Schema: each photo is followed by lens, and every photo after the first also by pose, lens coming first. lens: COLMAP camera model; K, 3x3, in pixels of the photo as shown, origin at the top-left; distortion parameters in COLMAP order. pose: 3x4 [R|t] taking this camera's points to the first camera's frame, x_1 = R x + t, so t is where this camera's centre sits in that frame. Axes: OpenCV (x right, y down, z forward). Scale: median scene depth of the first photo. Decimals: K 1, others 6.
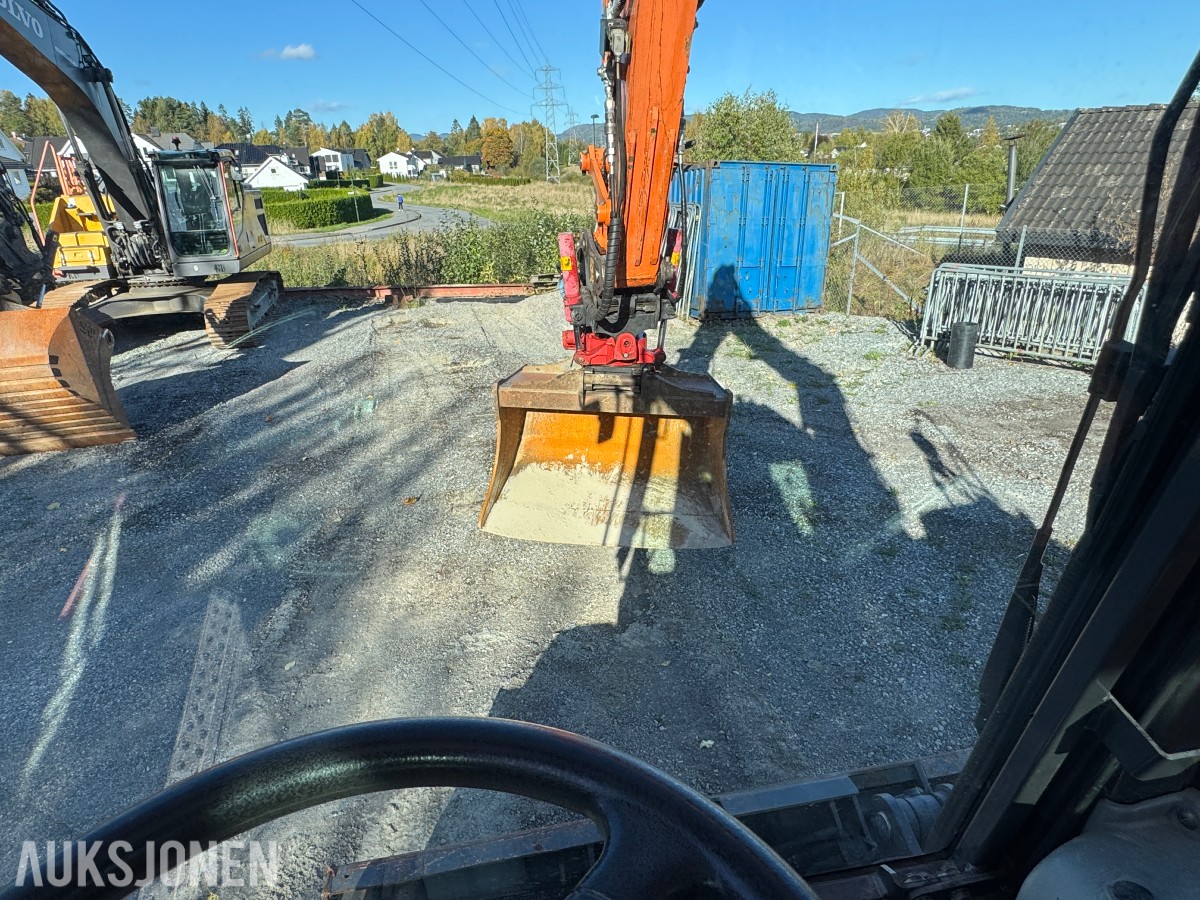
lens RADIAL K [[711.1, 0, 594.4], [0, 711.1, 451.6], [0, 0, 1]] dist [-0.004952, 0.001366]
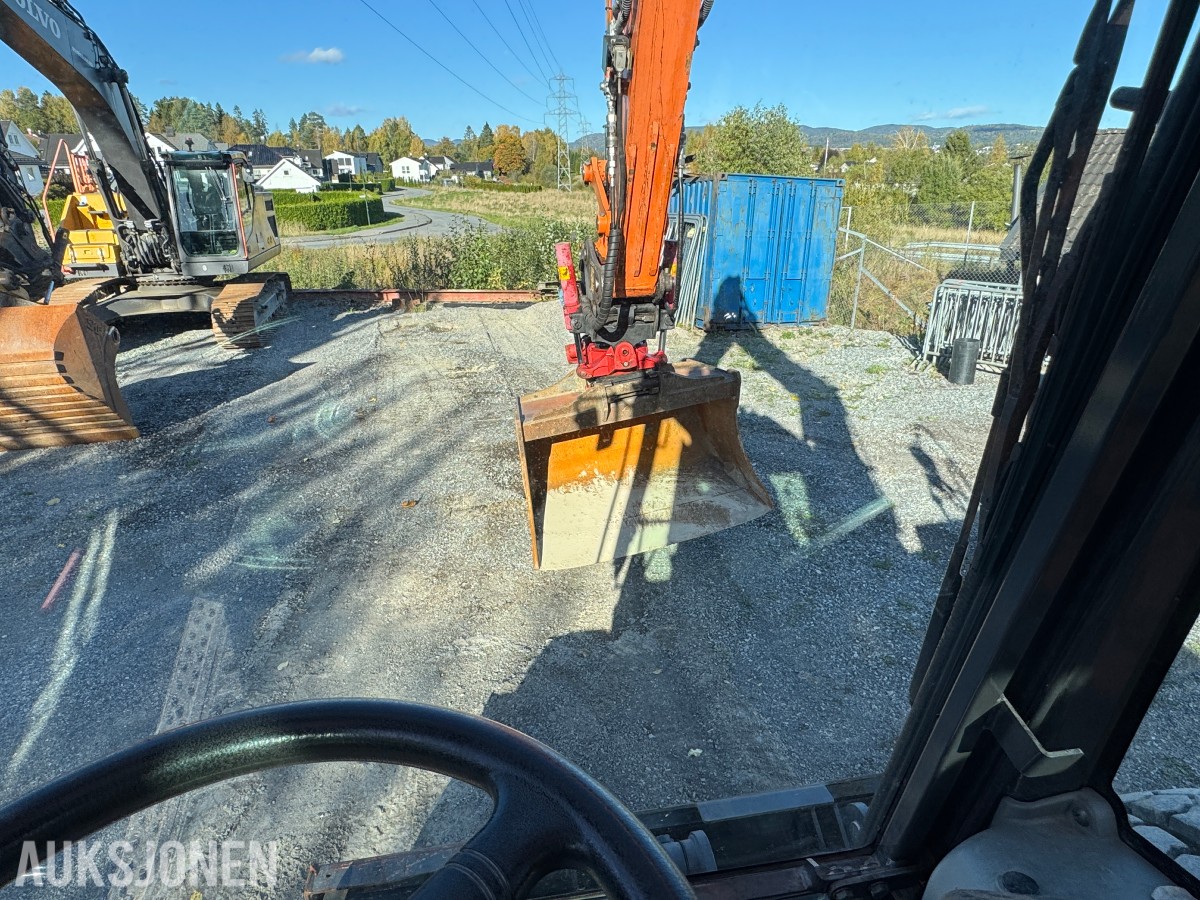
lens RADIAL K [[711.1, 0, 600.9], [0, 711.1, 447.7], [0, 0, 1]] dist [-0.004952, 0.001366]
pose [[0.999765, 0.021634, 0.001356, 0.004109], [-0.021611, 0.999644, -0.015644, -0.000134], [-0.001694, 0.015611, 0.999877, -0.002910]]
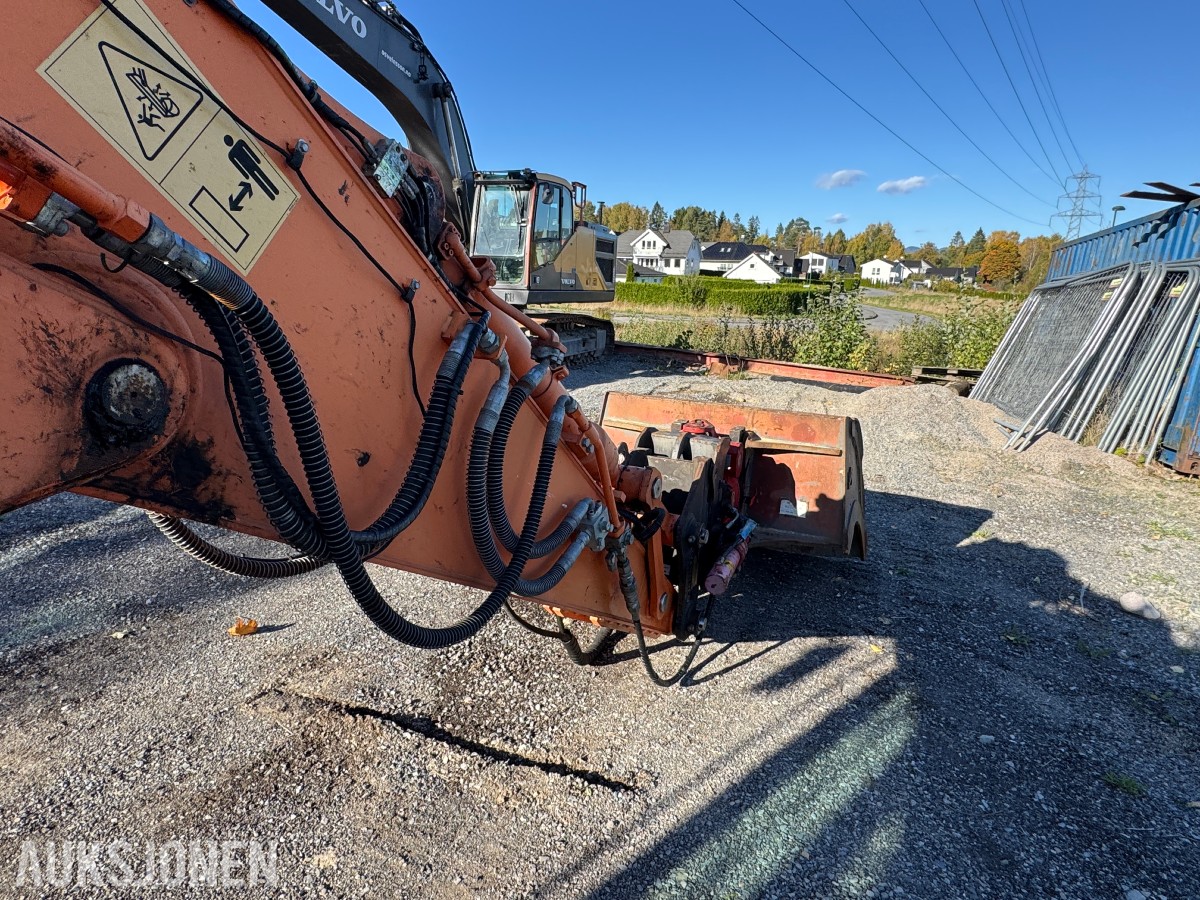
lens RADIAL K [[711.1, 0, 592.7], [0, 711.1, 447.8], [0, 0, 1]] dist [-0.004952, 0.001366]
pose [[0.801863, 0.197335, -0.563981, 0.101206], [-0.275286, 0.959754, -0.055585, -0.054656], [0.530315, 0.199827, 0.823915, 0.350970]]
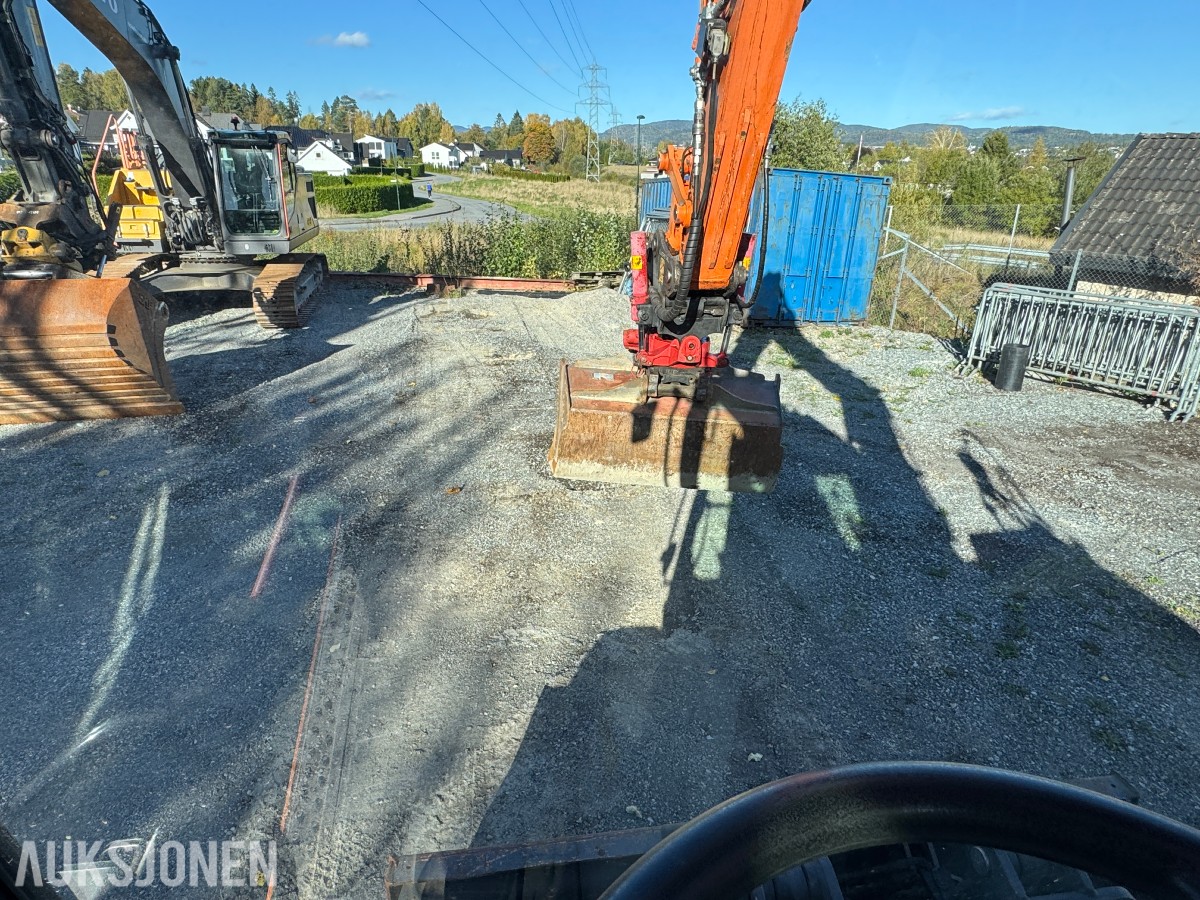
lens RADIAL K [[711.1, 0, 597.5], [0, 711.1, 447.1], [0, 0, 1]] dist [-0.004952, 0.001366]
pose [[0.997754, 0.061502, -0.026558, -0.017381], [-0.061638, 0.998089, -0.004327, 0.000197], [0.026241, 0.005954, 0.999638, 0.002380]]
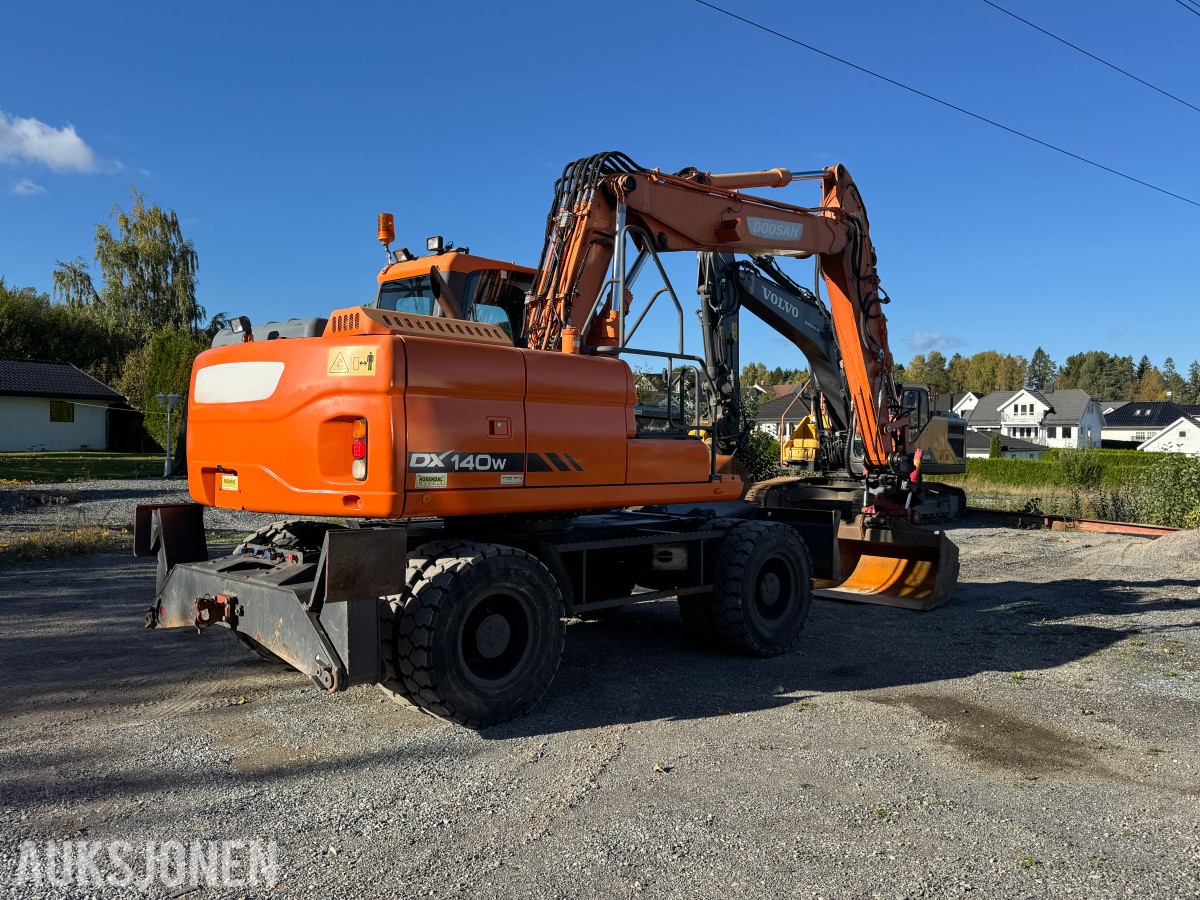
lens RADIAL K [[992.4, 0, 607.2], [0, 992.4, 440.6], [0, 0, 1]] dist [0.077954, -0.079552]
pose [[0.571151, 0.037273, -0.819998, 0.642618], [-0.335341, 0.922398, -0.191646, 0.198173], [0.749221, 0.384438, 0.539328, -0.340674]]
